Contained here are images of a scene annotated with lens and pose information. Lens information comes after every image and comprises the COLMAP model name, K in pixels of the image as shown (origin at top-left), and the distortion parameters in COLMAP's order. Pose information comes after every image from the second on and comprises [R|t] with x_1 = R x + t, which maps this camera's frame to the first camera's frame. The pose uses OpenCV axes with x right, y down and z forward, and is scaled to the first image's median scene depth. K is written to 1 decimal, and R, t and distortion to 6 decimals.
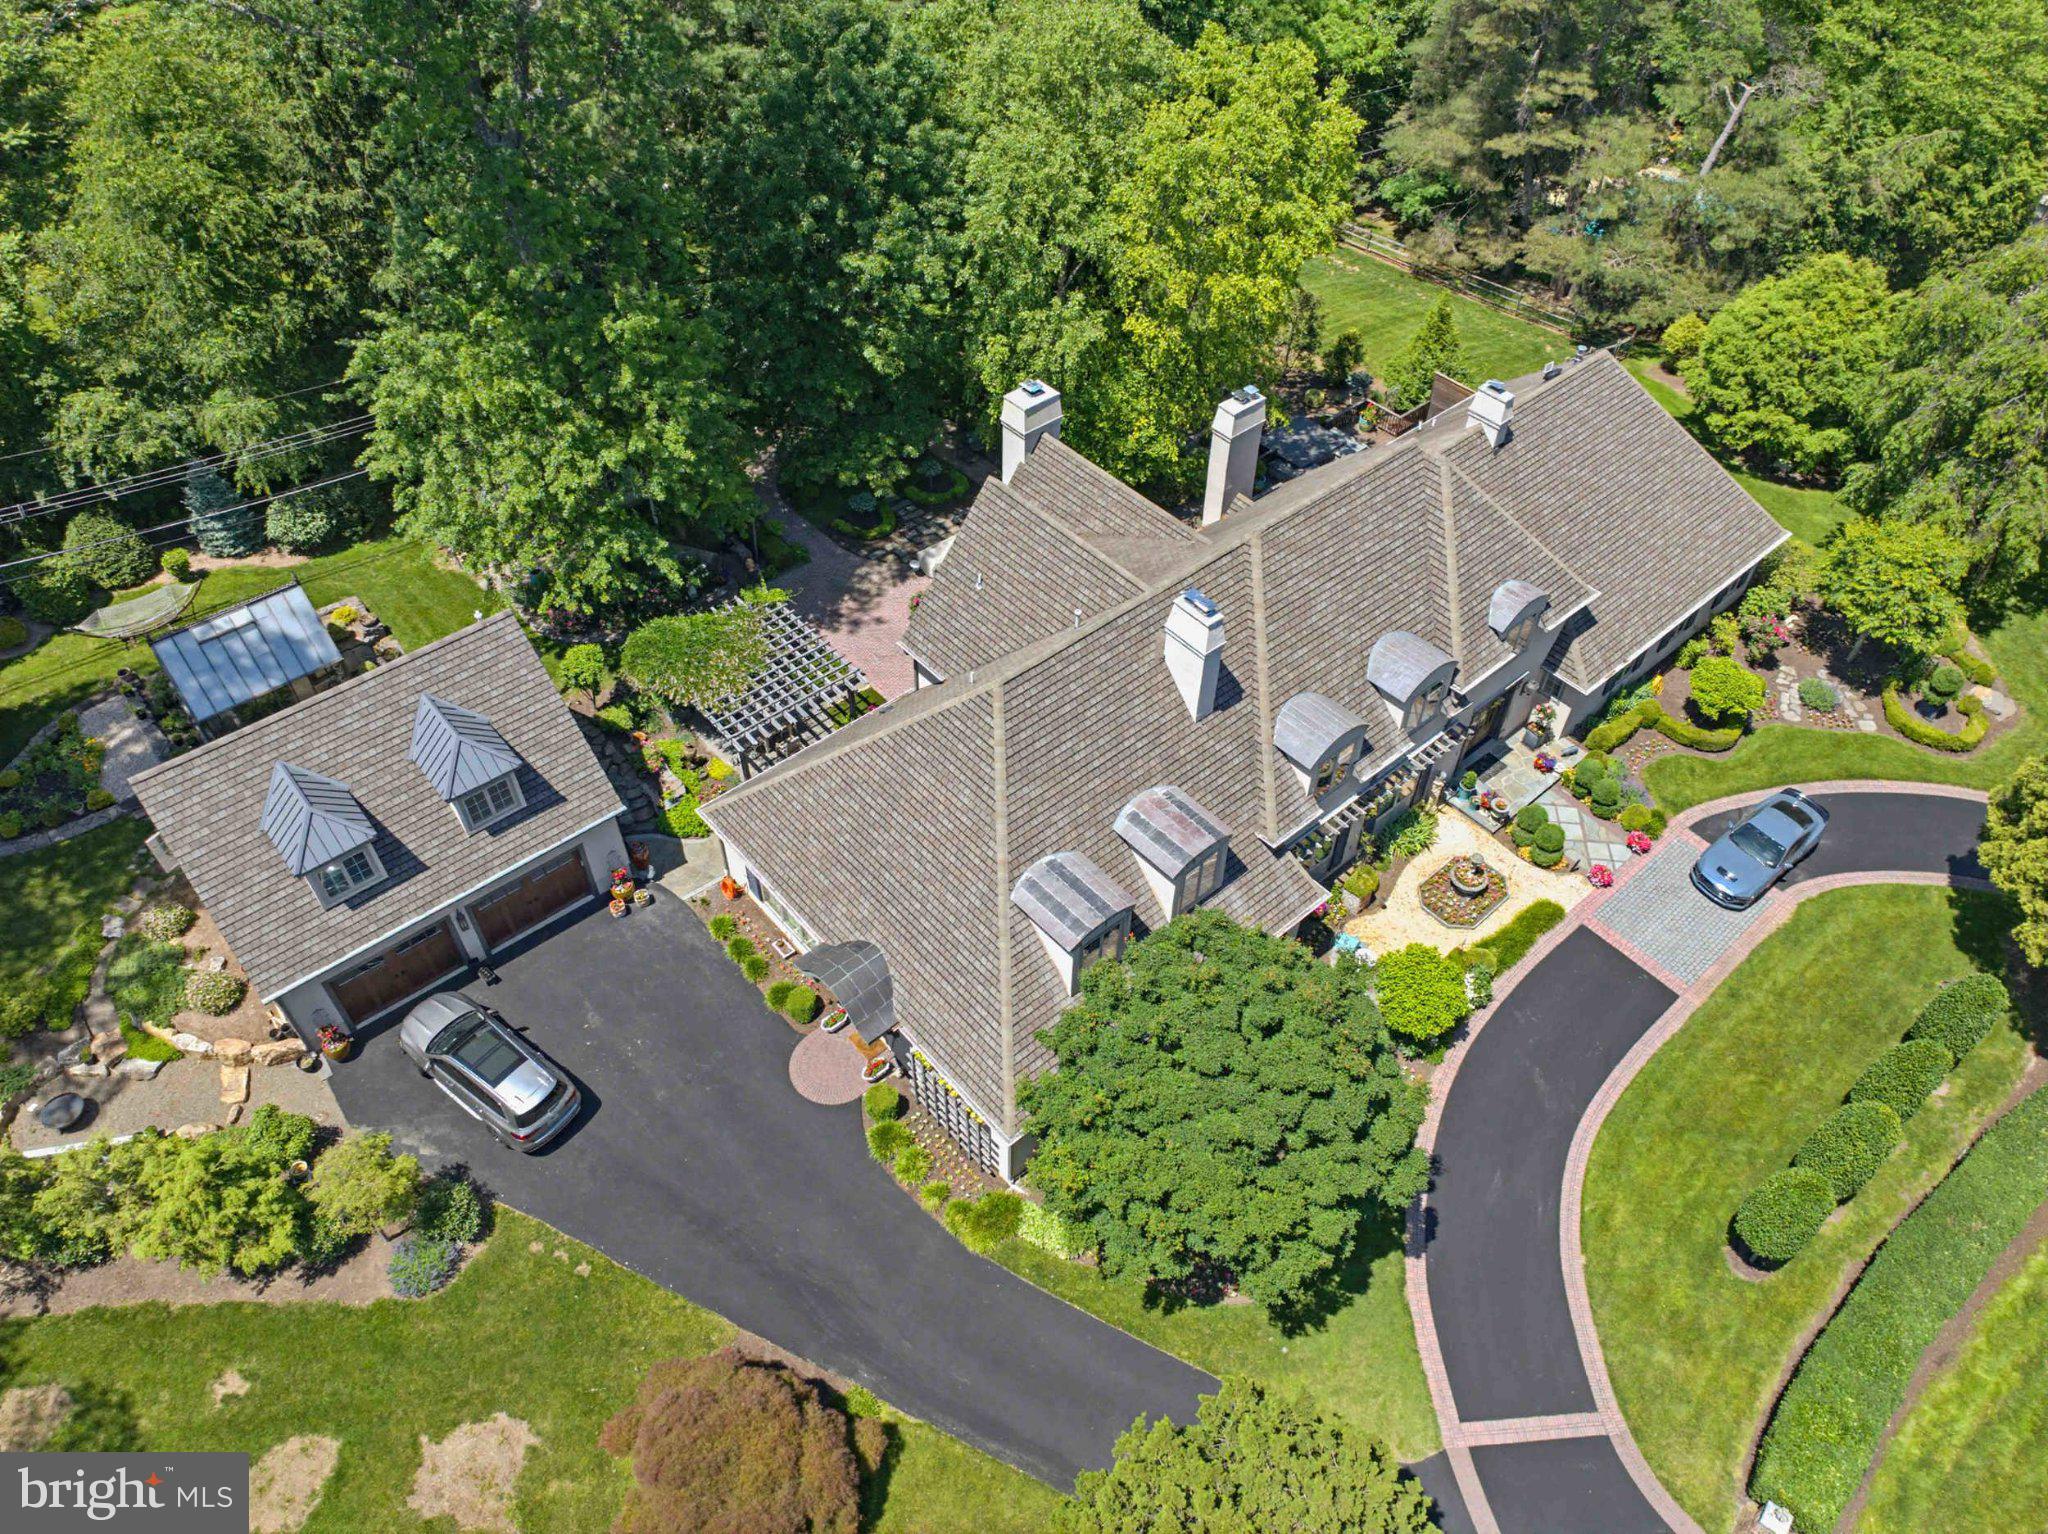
lens RADIAL K [[1412.1, 0, 1023.9], [0, 1412.1, 710.7], [0, 0, 1]] dist [0.005477, 0.009141]
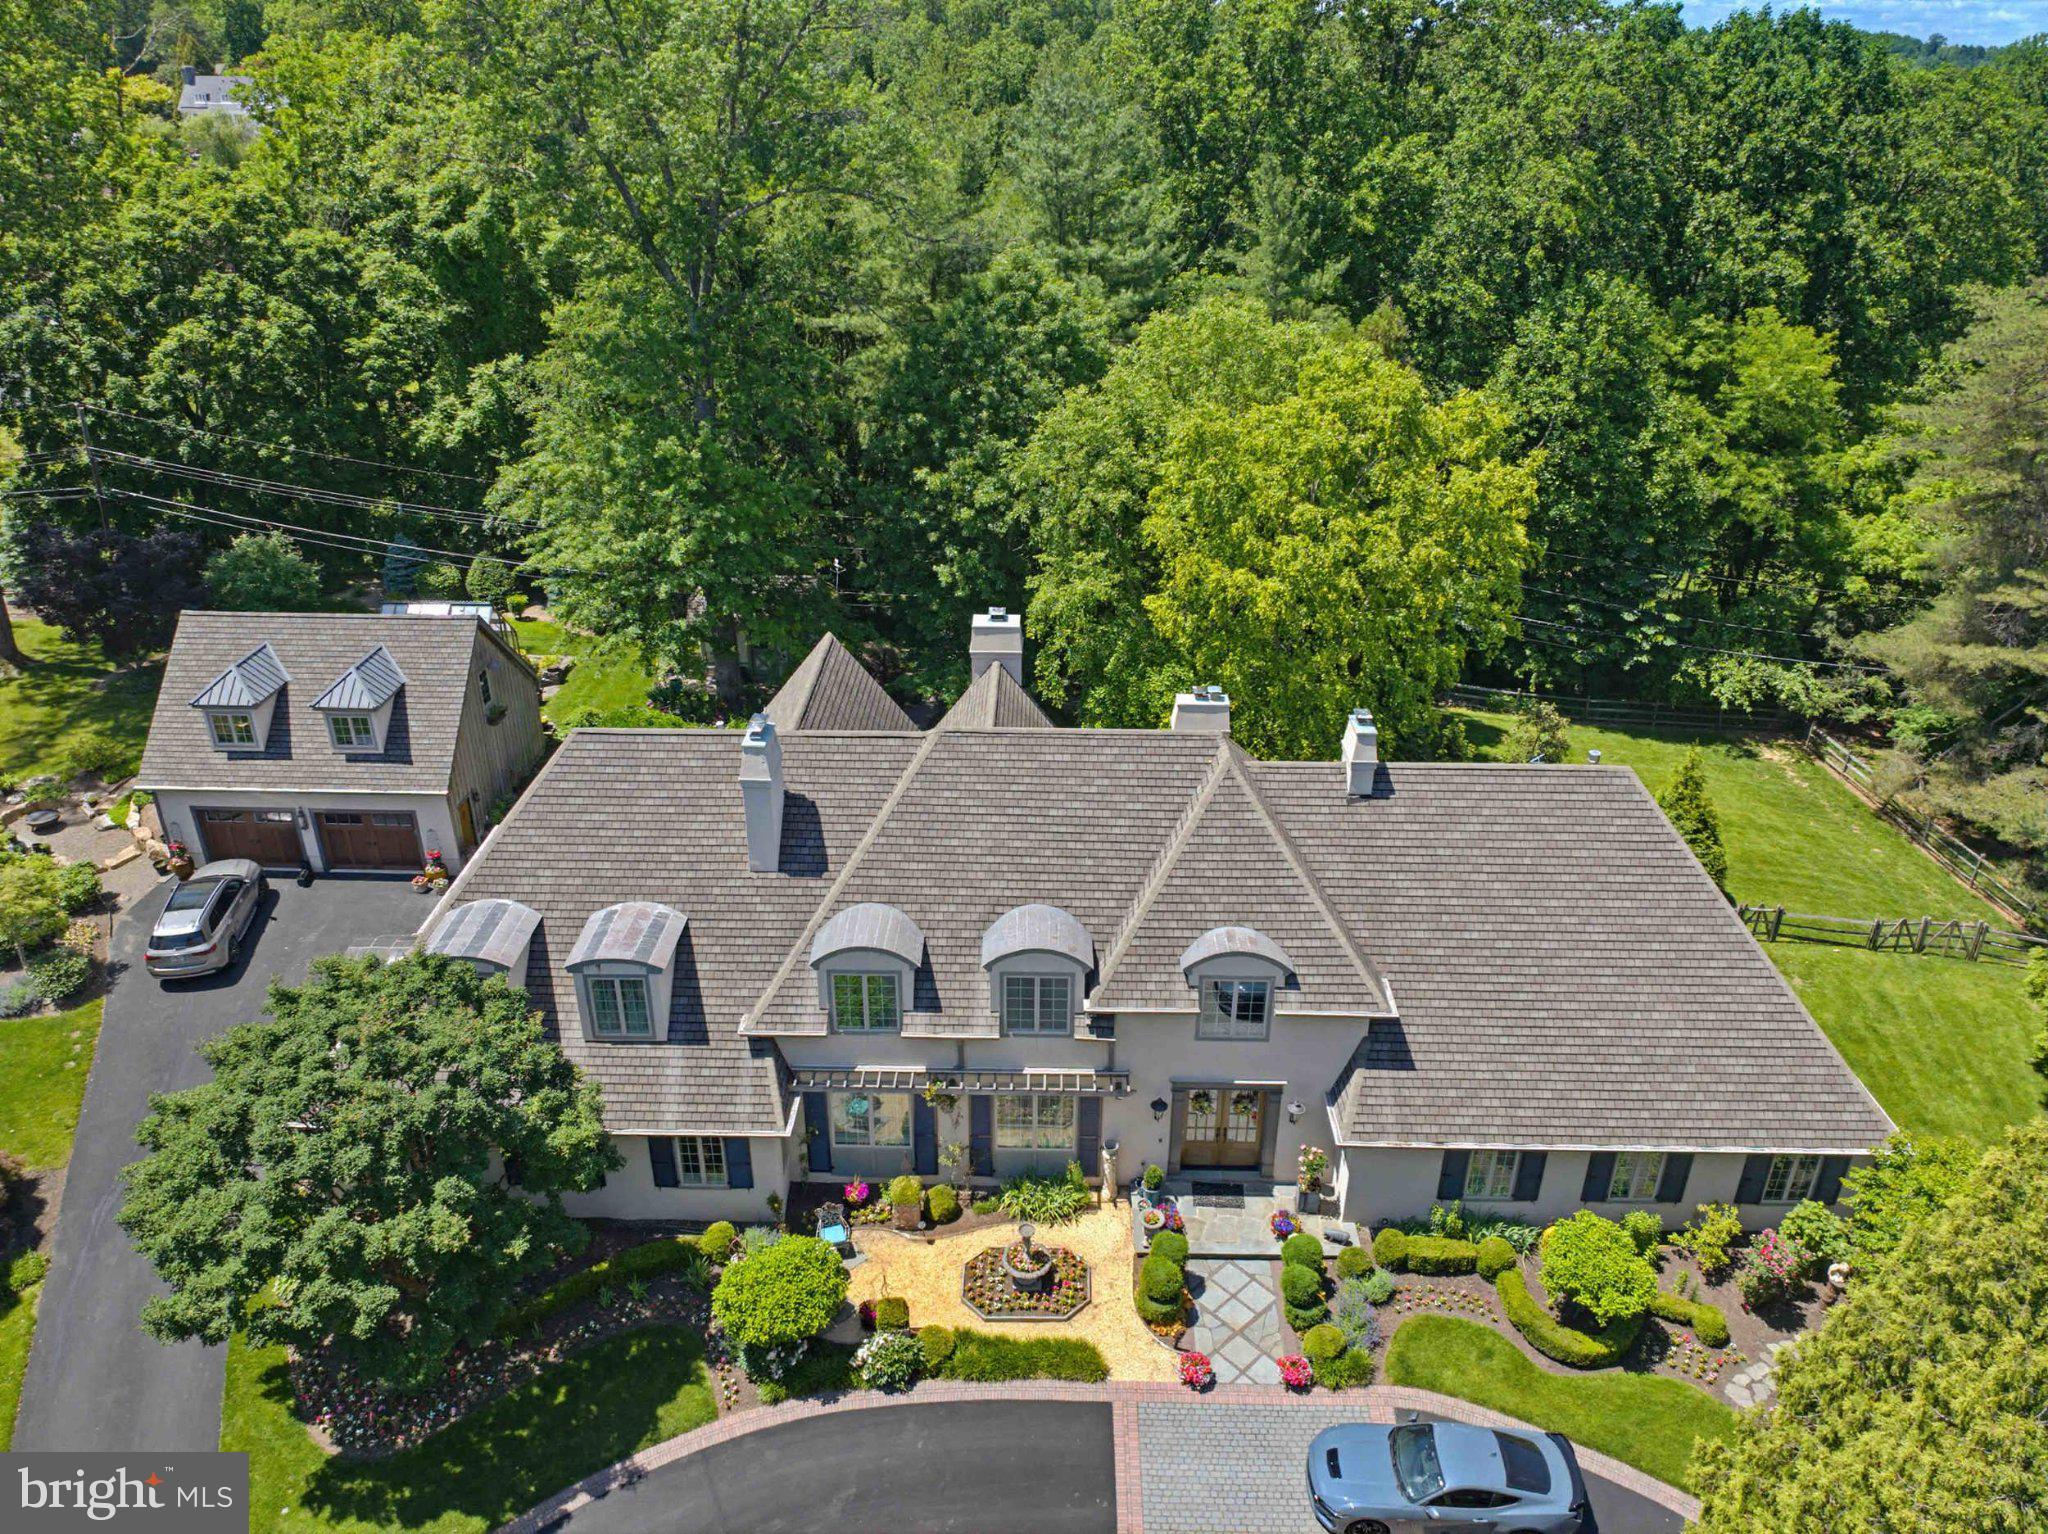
lens RADIAL K [[1412.1, 0, 1023.9], [0, 1412.1, 710.7], [0, 0, 1]] dist [0.005477, 0.009141]
pose [[0.743224, 0.268859, -0.612644, 0.717664], [-0.466149, 0.864950, -0.185922, 0.006223], [0.479919, 0.423765, 0.768180, 0.310820]]
